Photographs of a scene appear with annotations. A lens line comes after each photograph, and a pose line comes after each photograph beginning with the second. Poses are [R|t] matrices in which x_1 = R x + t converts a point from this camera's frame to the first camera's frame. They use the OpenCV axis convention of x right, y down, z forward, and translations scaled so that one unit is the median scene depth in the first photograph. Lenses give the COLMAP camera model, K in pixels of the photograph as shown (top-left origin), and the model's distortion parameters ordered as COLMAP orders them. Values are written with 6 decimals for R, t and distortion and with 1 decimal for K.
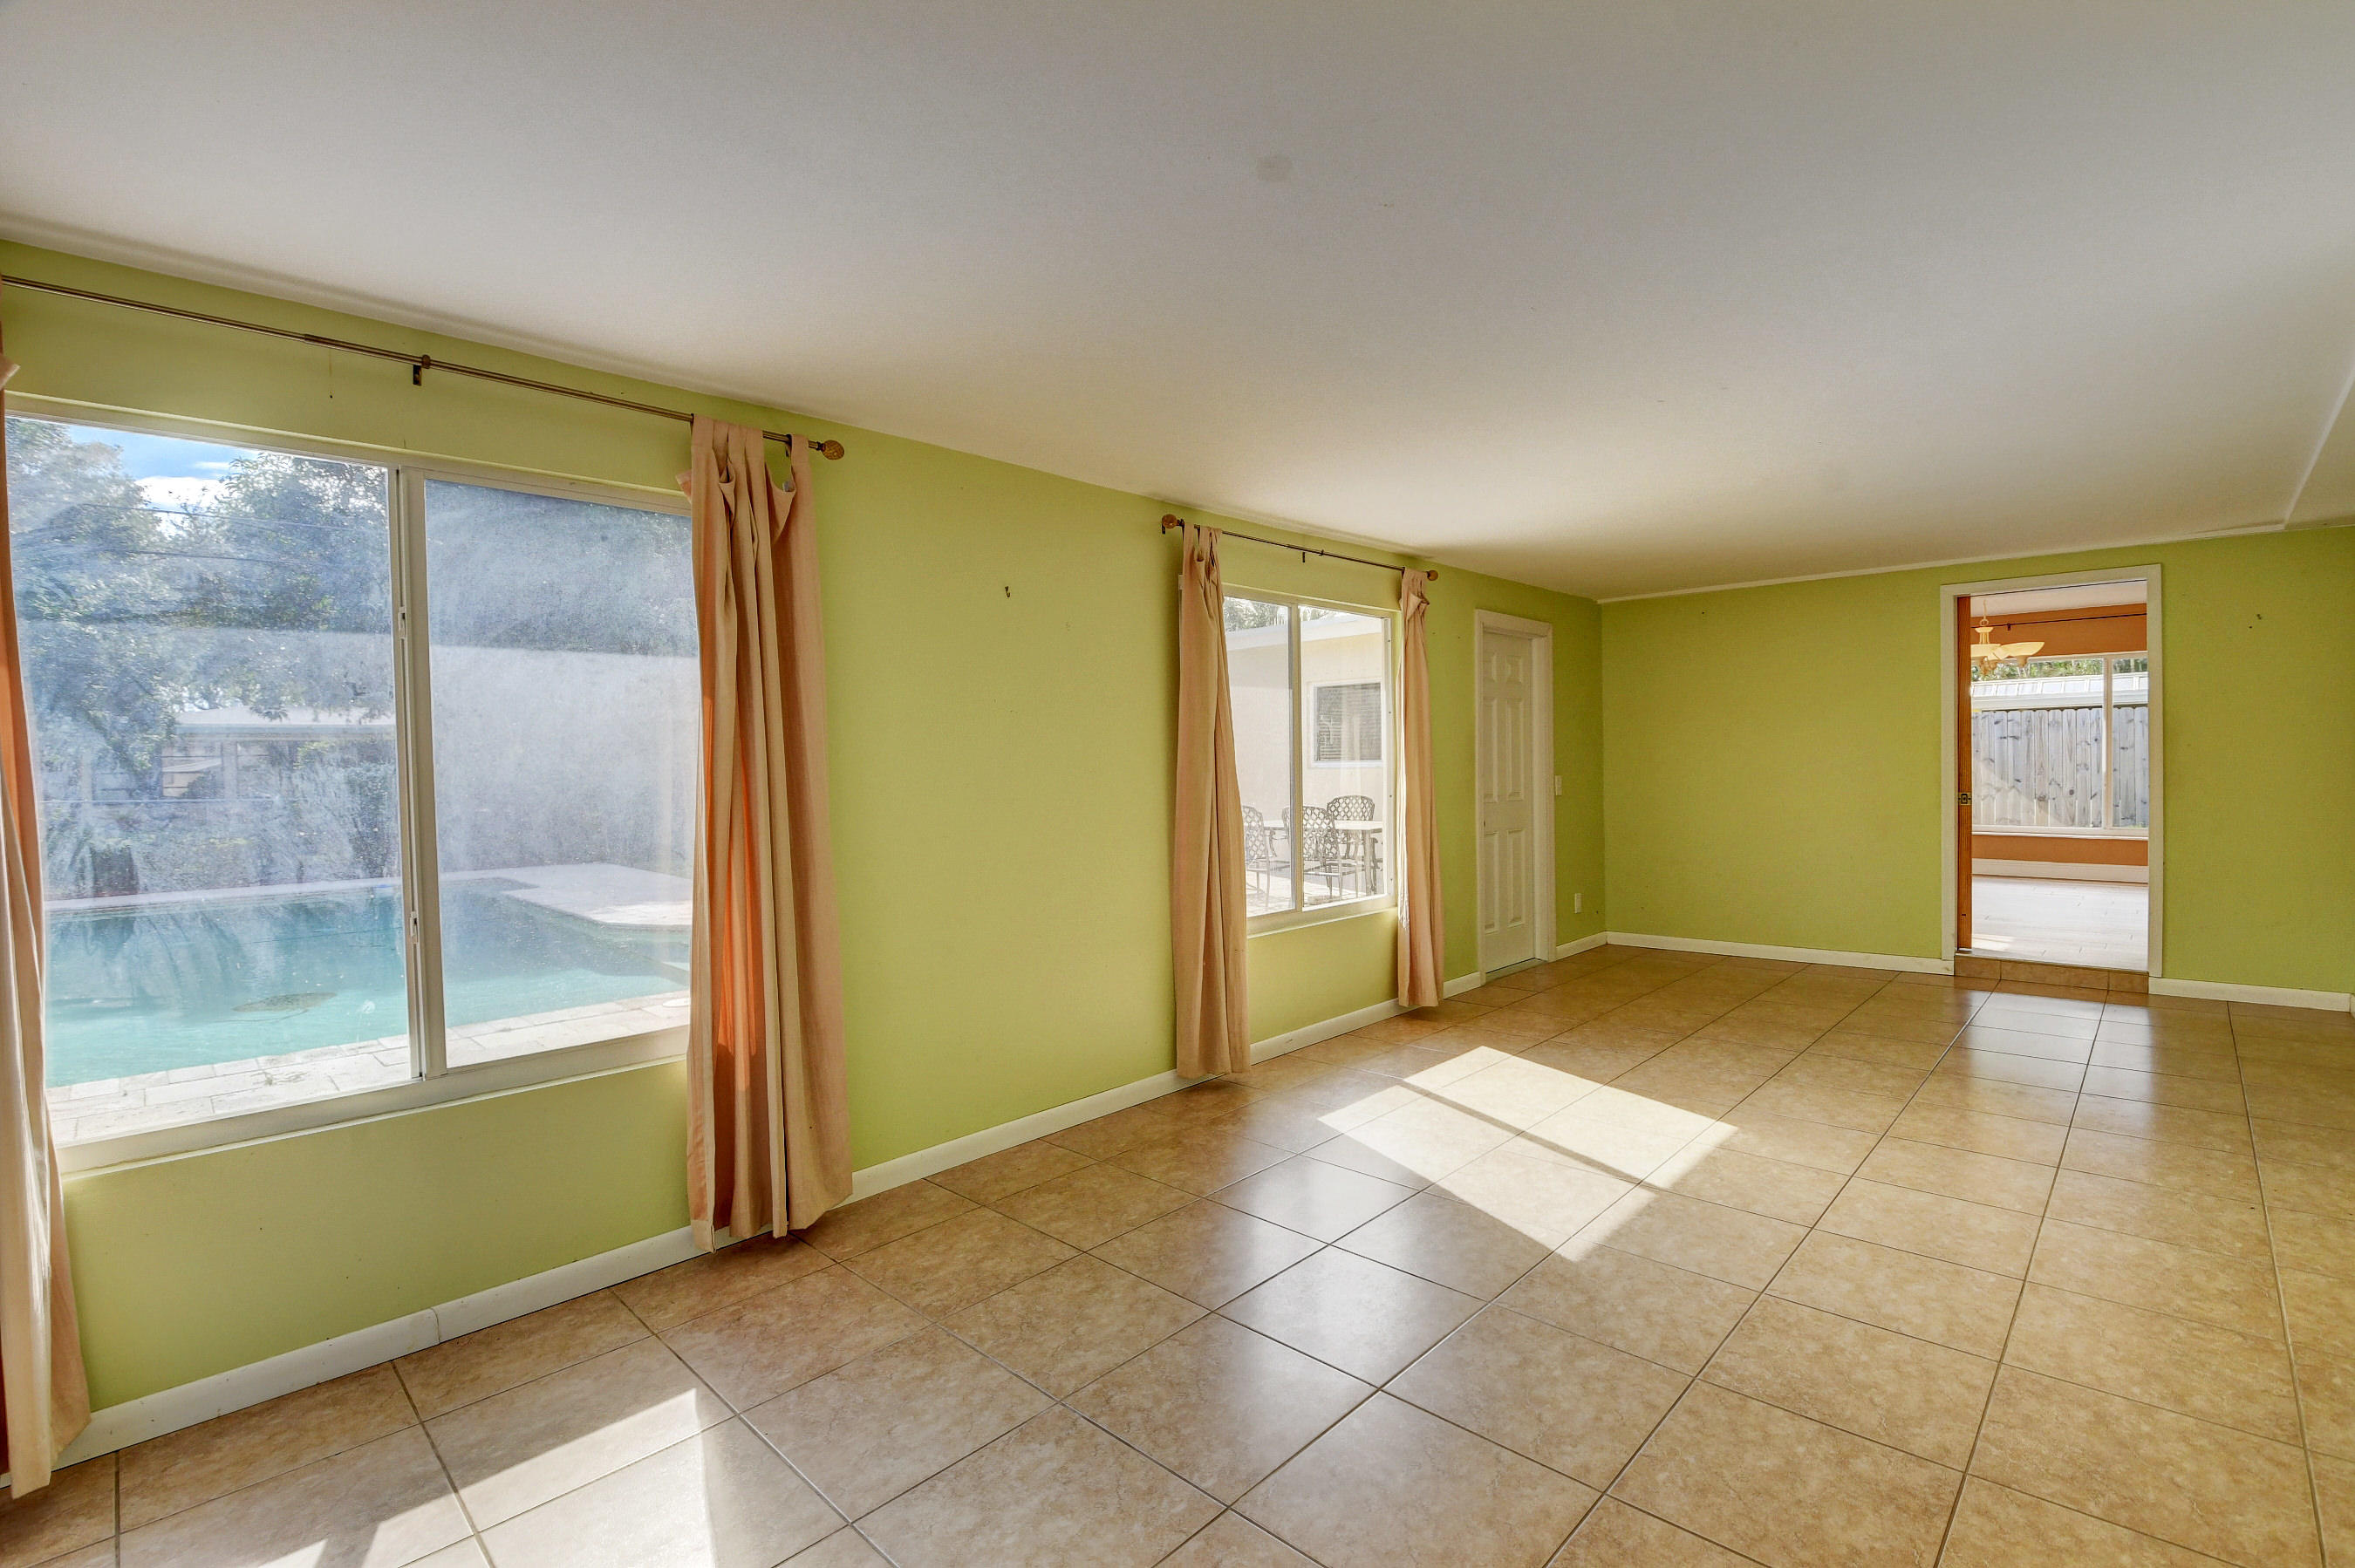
lens RADIAL K [[1042.7, 0, 1185.4], [0, 1042.7, 787.5], [0, 0, 1]] dist [0.015218, -0.019914]
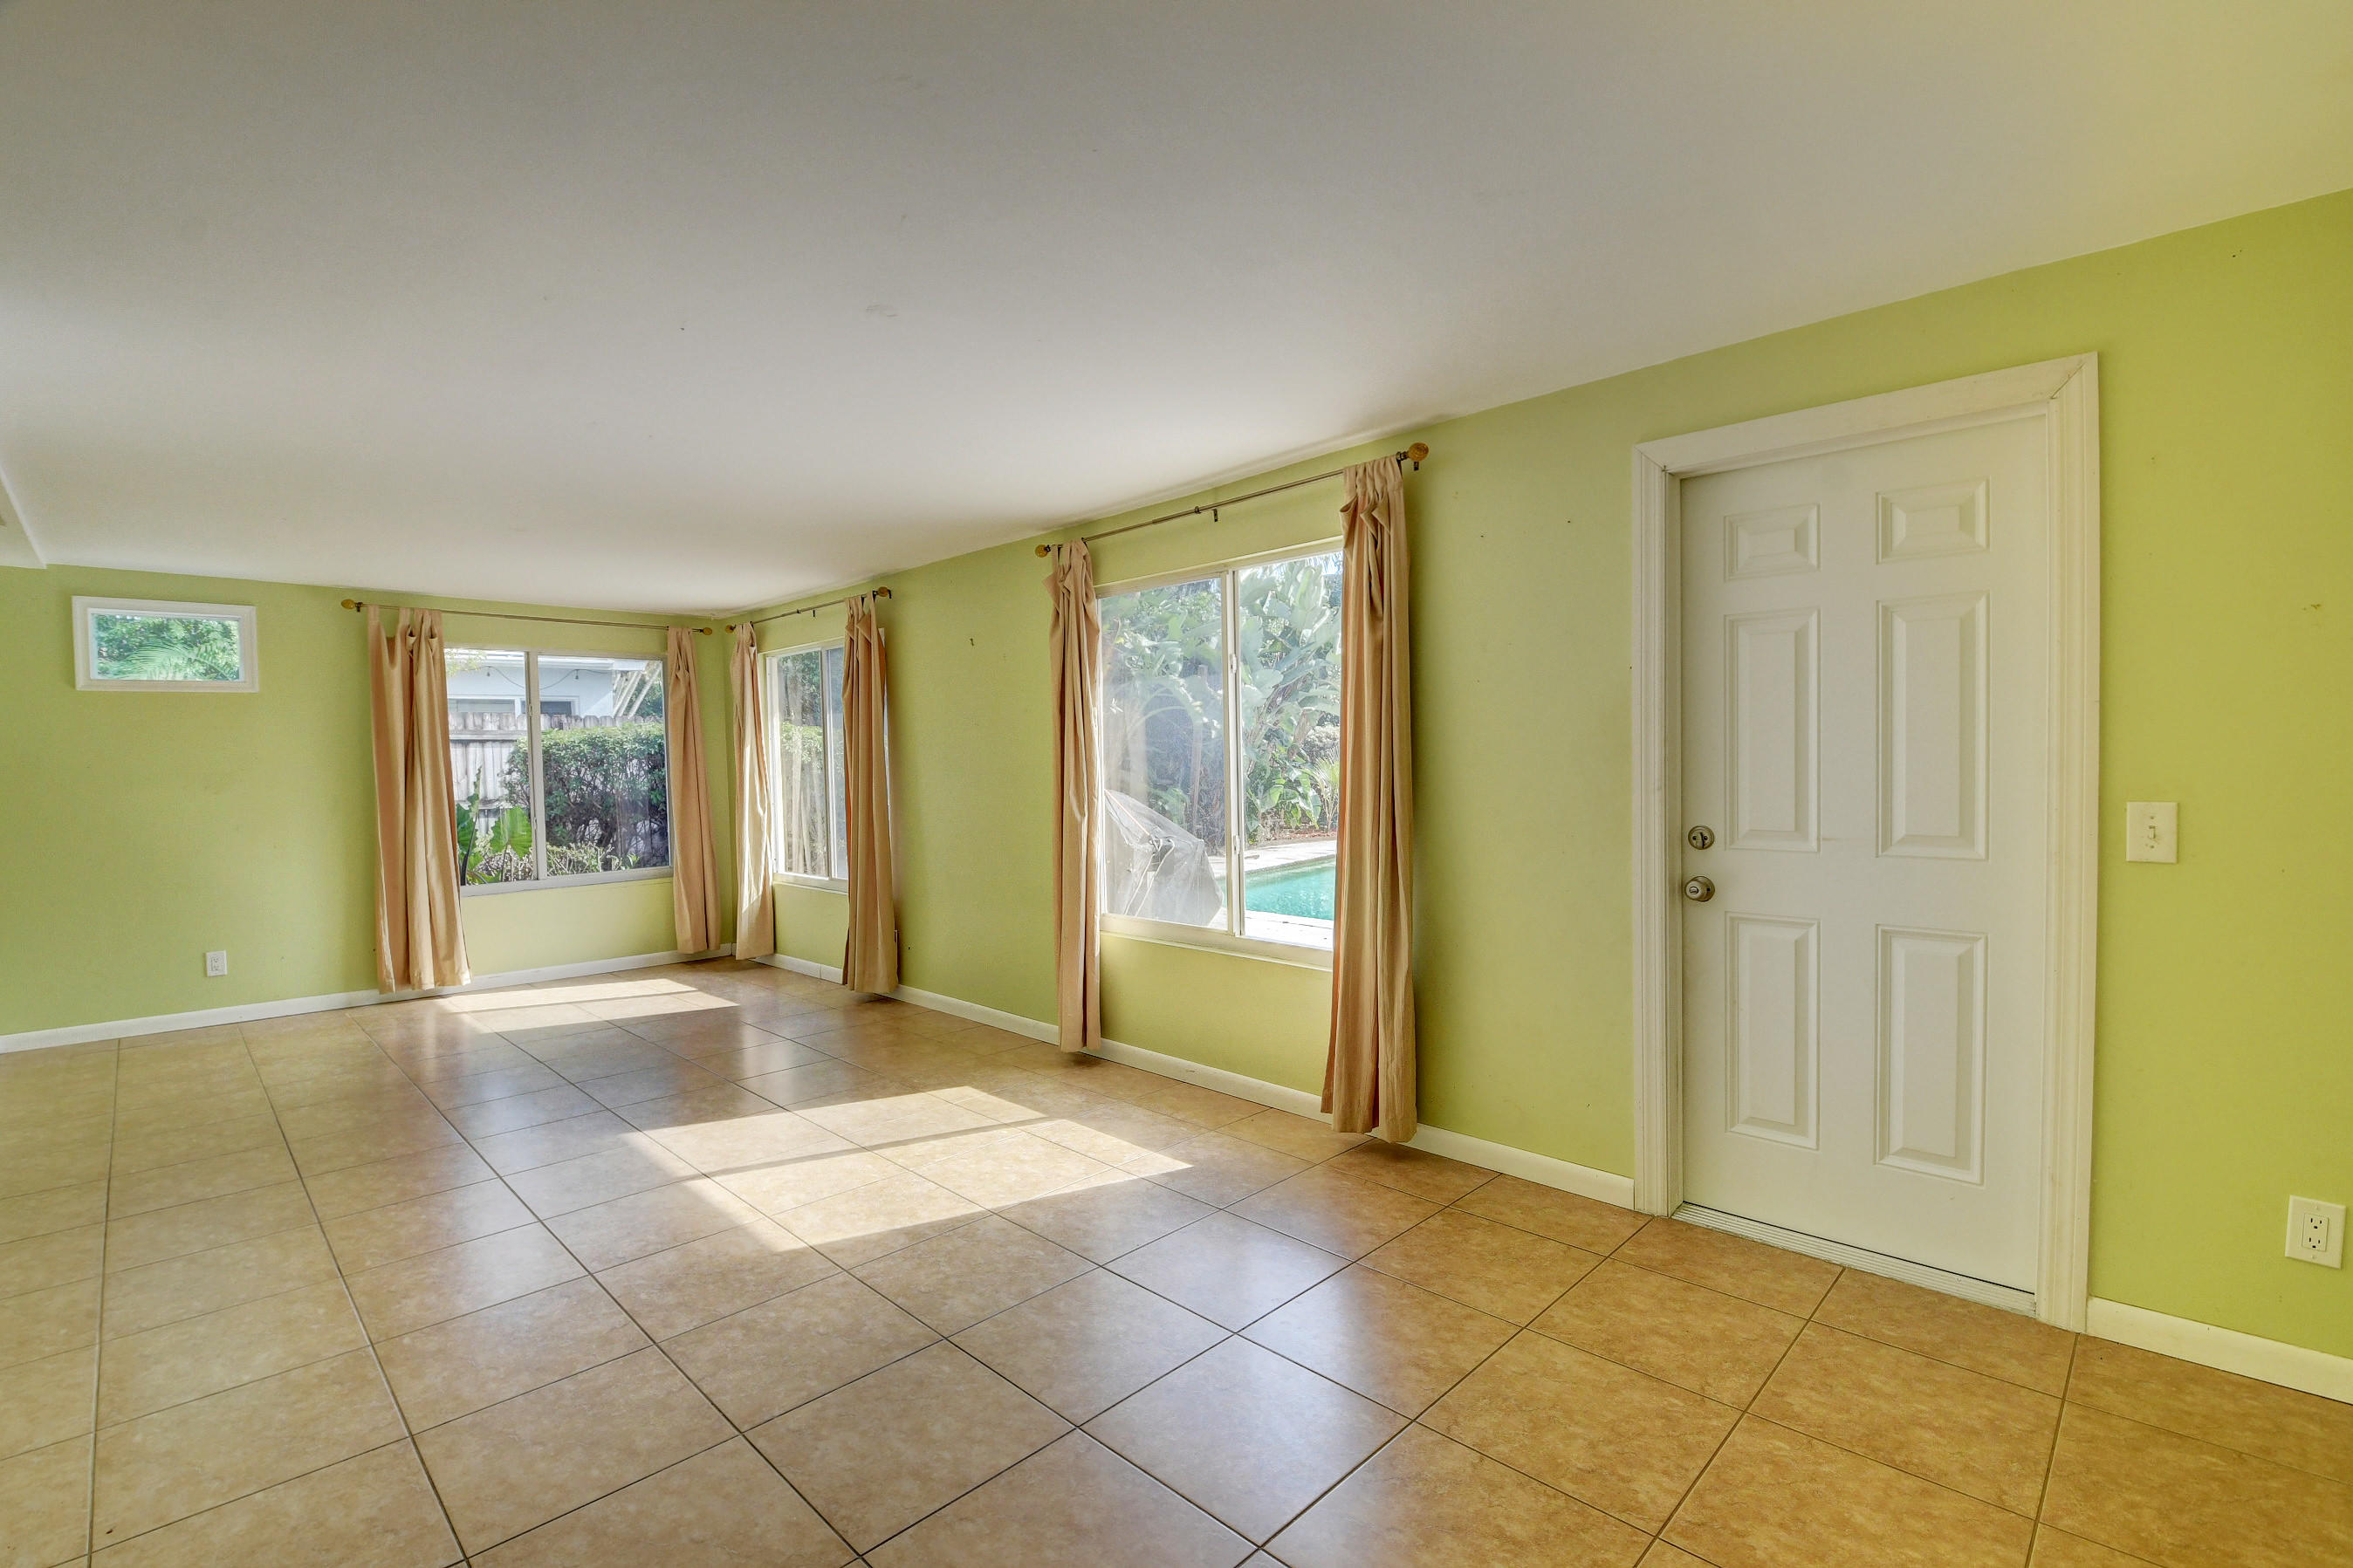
lens RADIAL K [[1029.6, 0, 1188.1], [0, 1029.6, 787.5], [0, 0, 1]] dist [-0.002575, -0.012581]
pose [[-0.001802, 0.050841, -0.998705, 1.312633], [0.000151, 0.998707, 0.050840, -0.060059], [0.999998, -0.000059, -0.001808, 1.347401]]
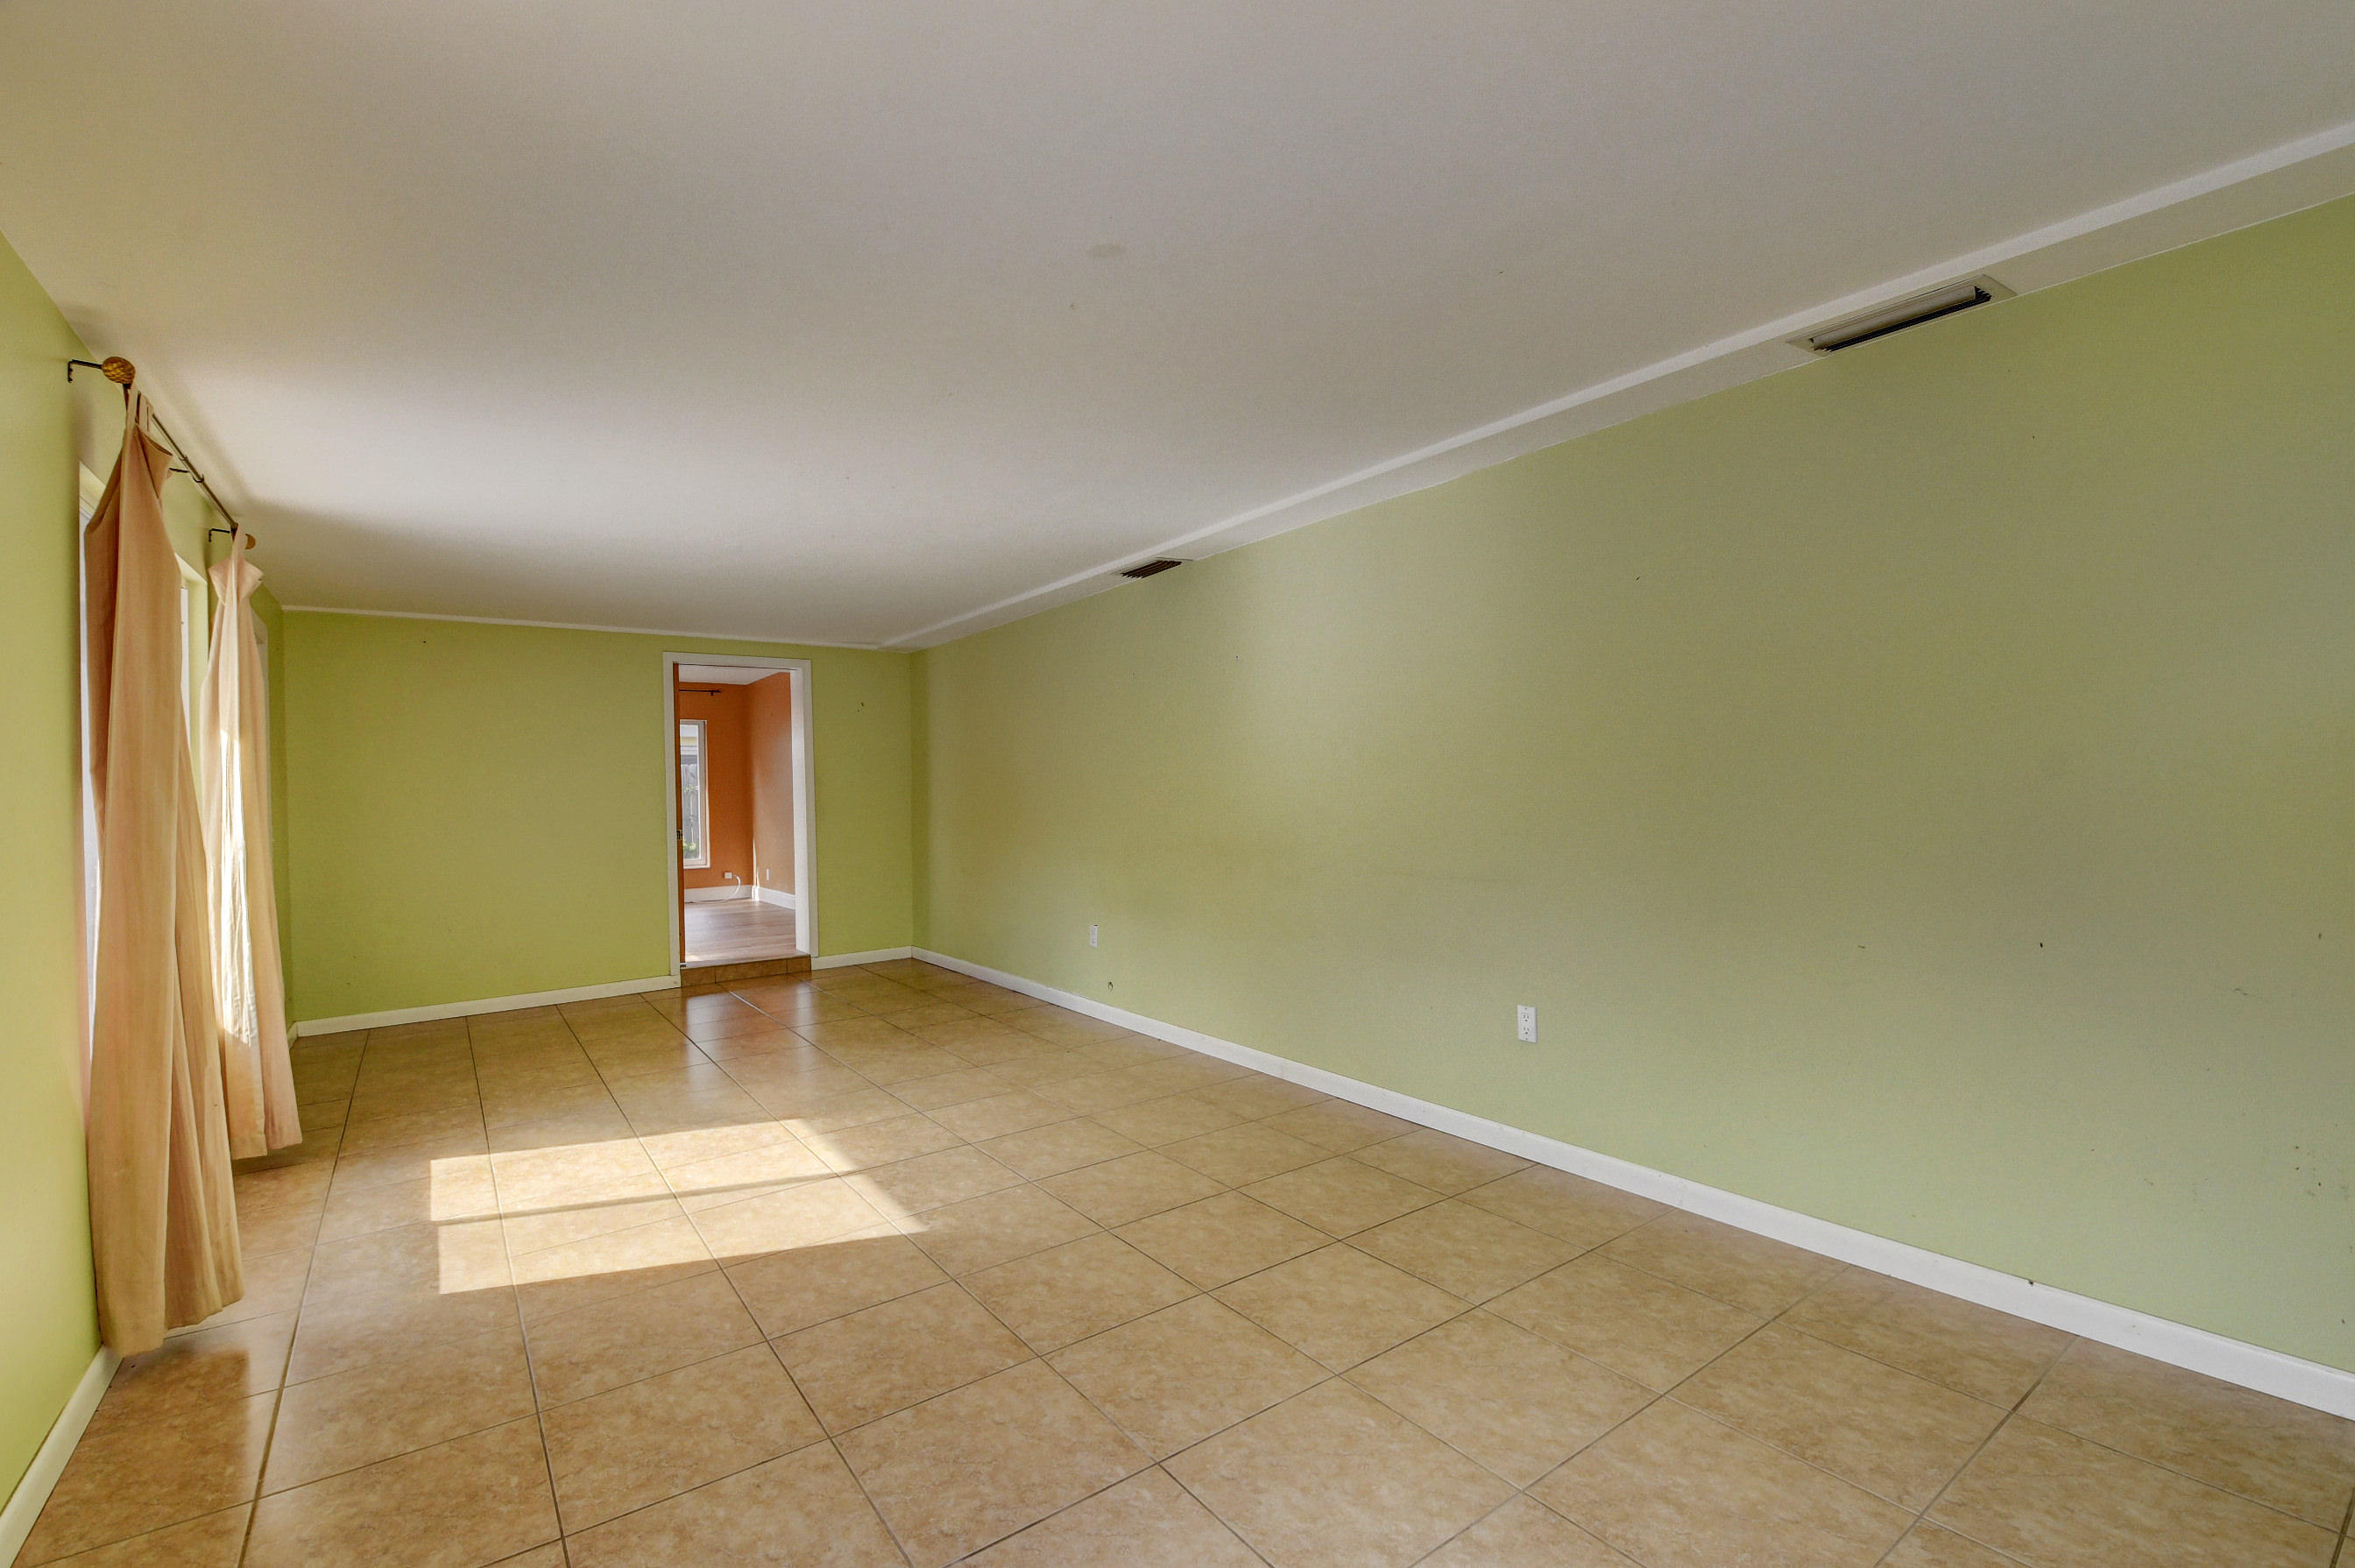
lens RADIAL K [[1042.7, 0, 1185.4], [0, 1042.7, 787.5], [0, 0, 1]] dist [0.015218, -0.019914]
pose [[0.178734, 0.012581, 0.983817, -0.526550], [0.043014, 0.998862, -0.020588, 0.009899], [-0.982957, 0.045998, 0.177989, 0.387335]]
